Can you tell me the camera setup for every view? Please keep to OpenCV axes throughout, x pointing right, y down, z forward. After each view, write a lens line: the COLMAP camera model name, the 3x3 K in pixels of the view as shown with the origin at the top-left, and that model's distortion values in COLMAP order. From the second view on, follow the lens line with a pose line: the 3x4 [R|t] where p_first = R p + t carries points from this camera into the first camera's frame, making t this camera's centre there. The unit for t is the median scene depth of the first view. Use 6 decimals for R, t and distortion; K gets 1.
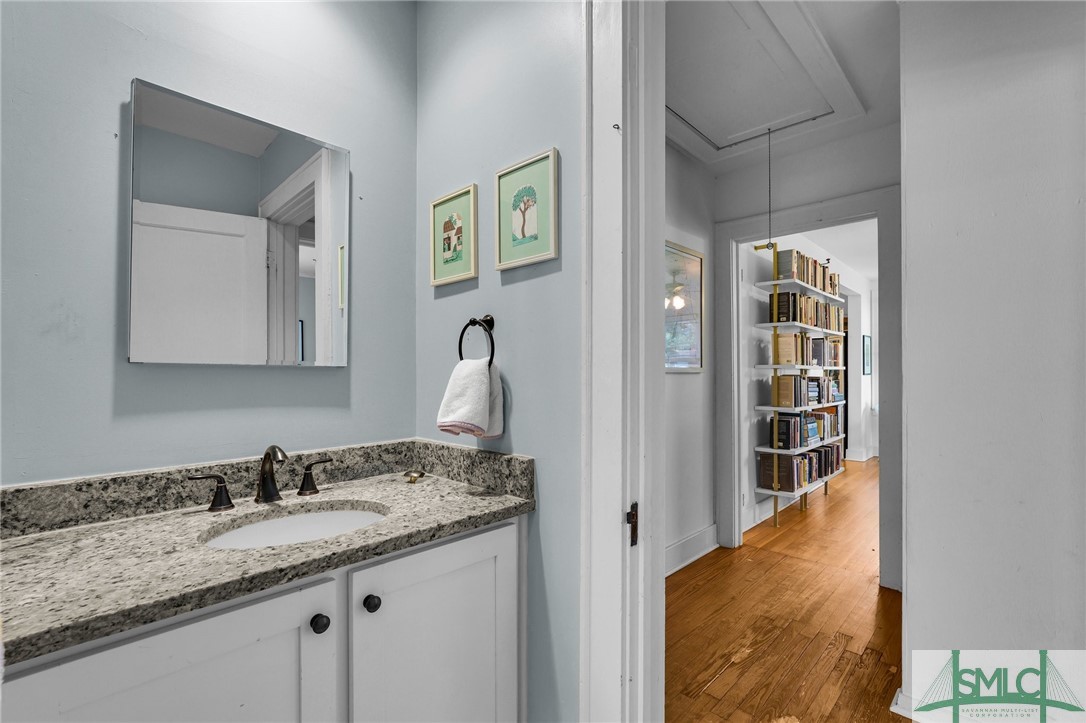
lens RADIAL K [[481.1, 0, 548.0], [0, 481.1, 368.0], [0, 0, 1]] dist [0.002155, 0.001076]
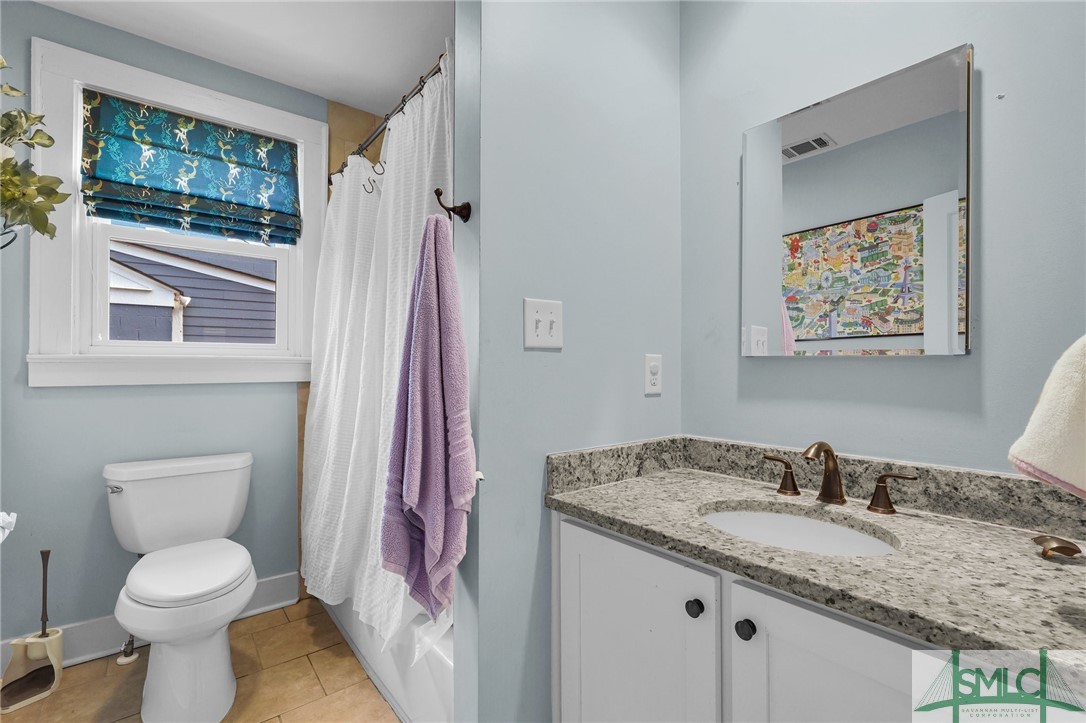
lens RADIAL K [[481.1, 0, 546.3], [0, 481.1, 362.5], [0, 0, 1]] dist [0.002155, 0.001076]
pose [[-0.112416, -0.007692, -0.993631, 0.483195], [0.013192, 0.999870, -0.009232, 0.010345], [0.993574, -0.014145, -0.112300, 0.667772]]
